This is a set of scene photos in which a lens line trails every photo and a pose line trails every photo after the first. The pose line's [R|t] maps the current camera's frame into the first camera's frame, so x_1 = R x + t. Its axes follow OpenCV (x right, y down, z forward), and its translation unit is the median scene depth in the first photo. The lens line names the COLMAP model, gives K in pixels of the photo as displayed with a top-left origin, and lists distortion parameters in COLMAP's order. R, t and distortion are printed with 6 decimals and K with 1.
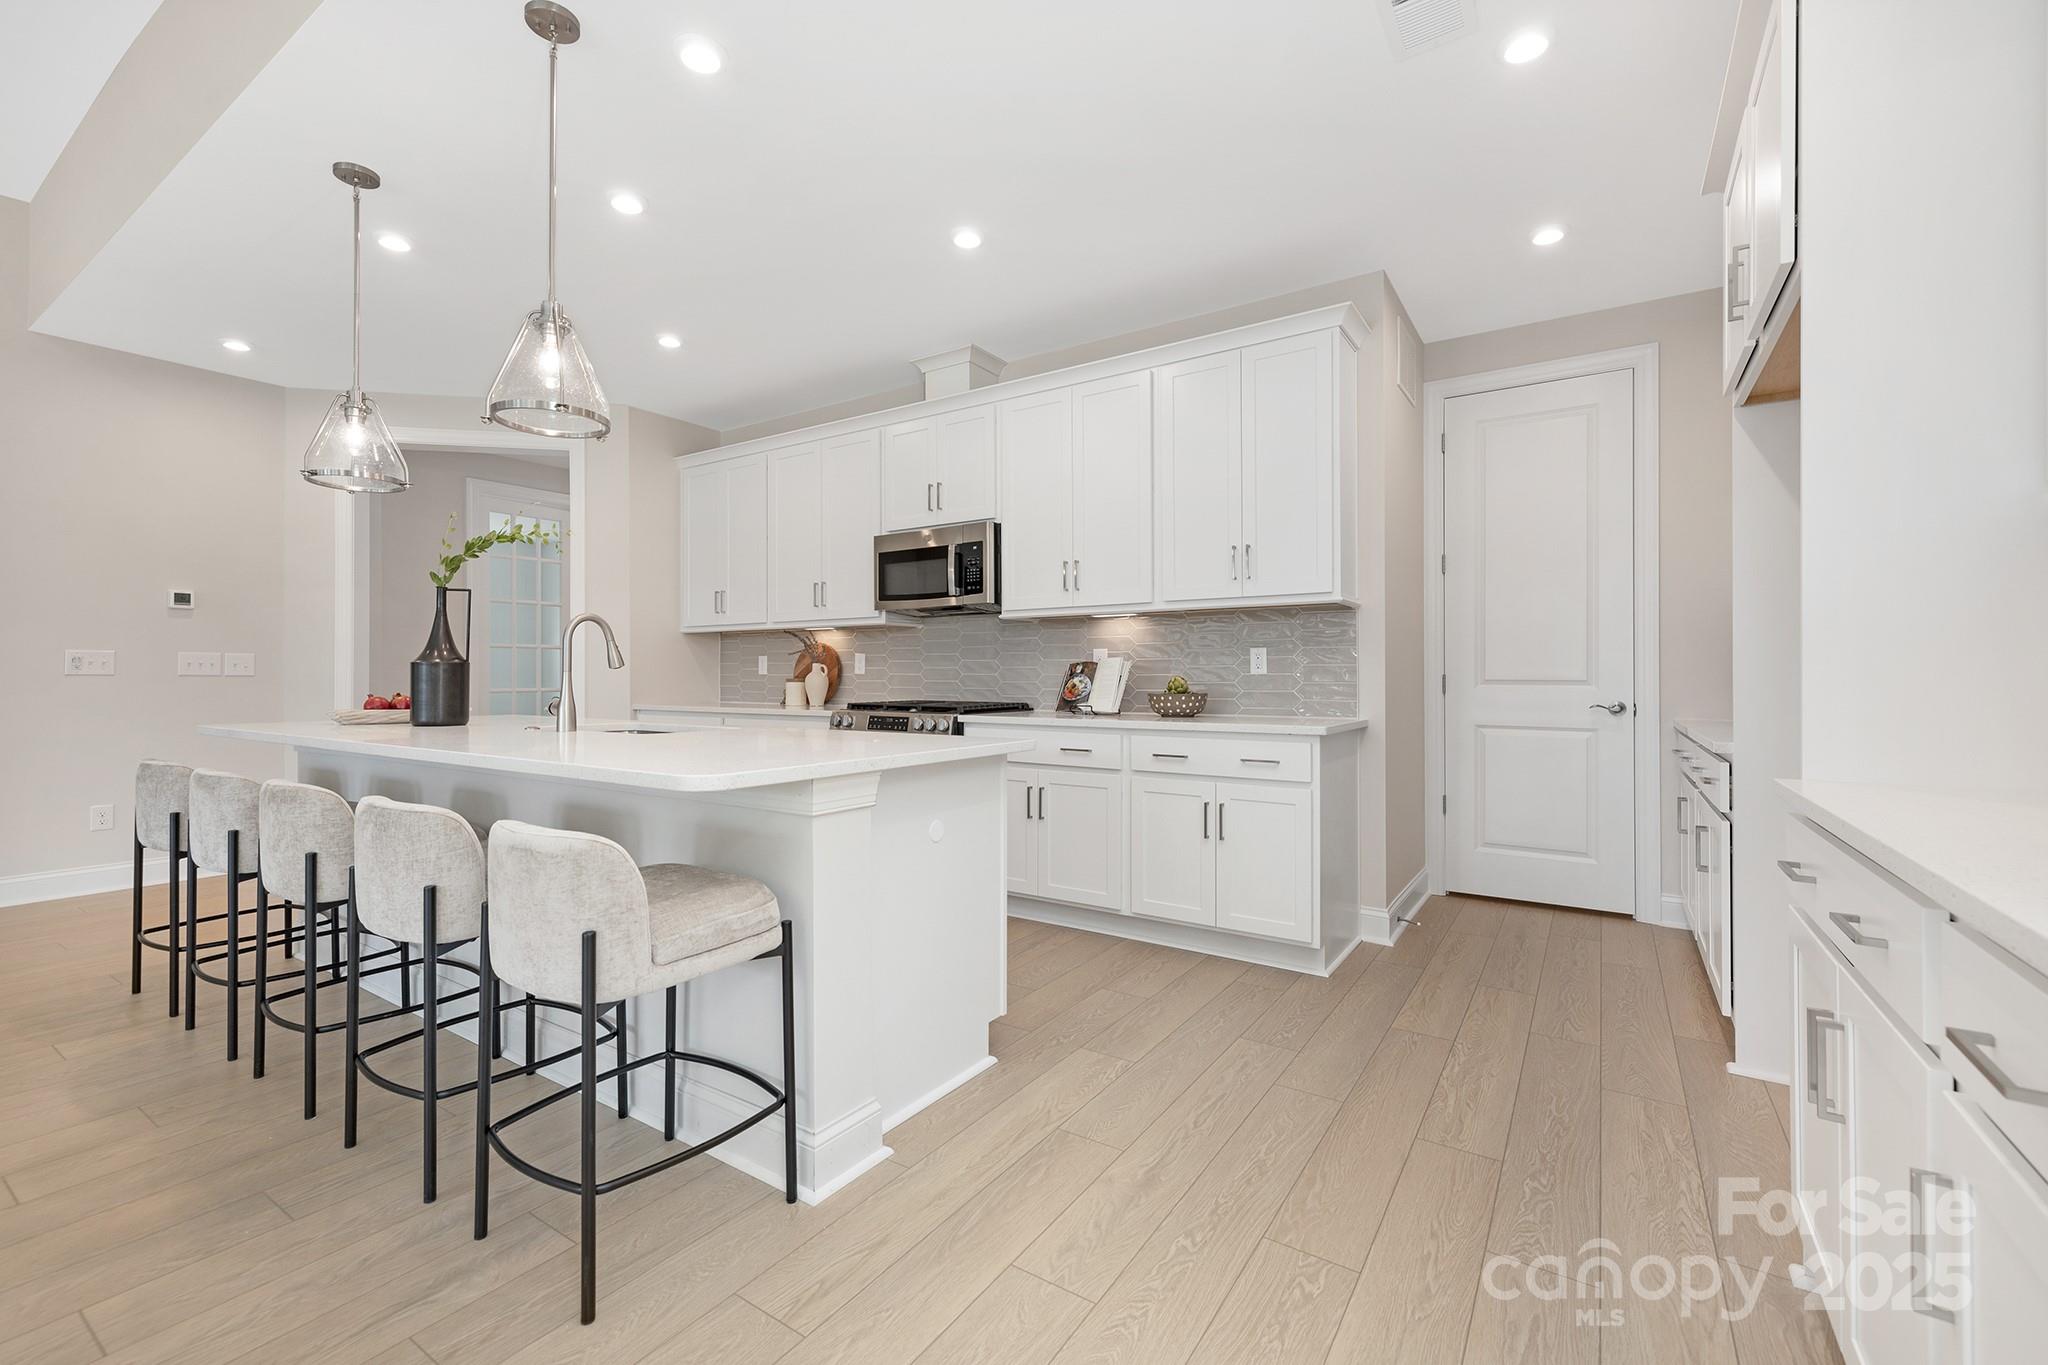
lens RADIAL K [[880.5, 0, 1017.2], [0, 880.5, 682.2], [0, 0, 1]] dist [-0.001649, -0.000185]
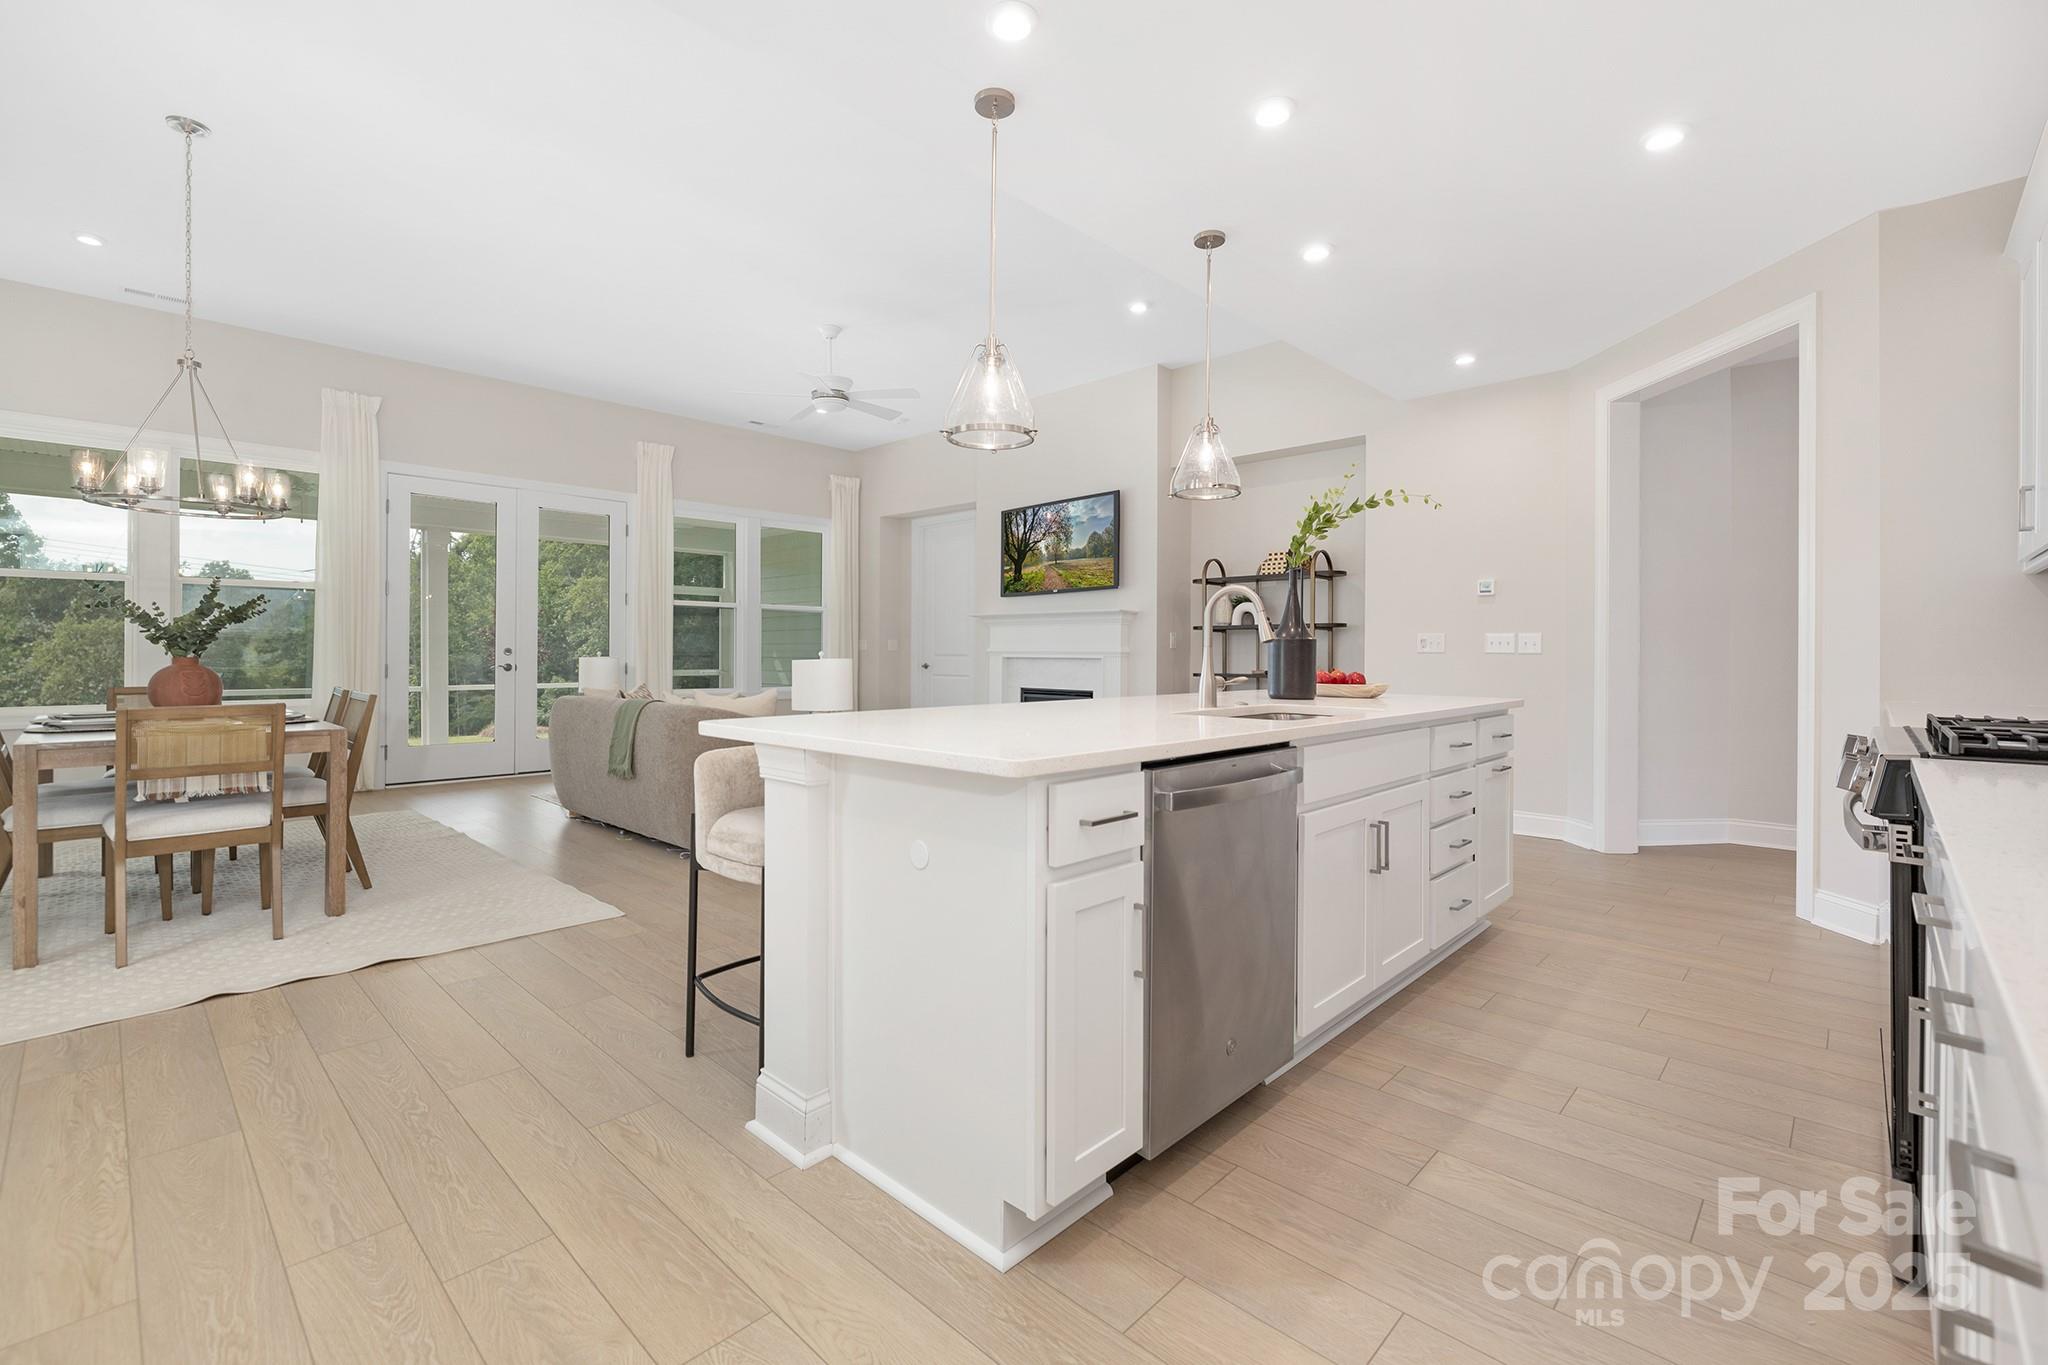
lens RADIAL K [[880.5, 0, 1019.5], [0, 880.5, 674.8], [0, 0, 1]] dist [-0.001649, -0.000185]
pose [[-0.180312, 0.023288, -0.983334, 0.482596], [-0.005283, 0.999682, 0.024644, -0.007267], [0.983595, 0.009638, -0.180132, 0.933676]]
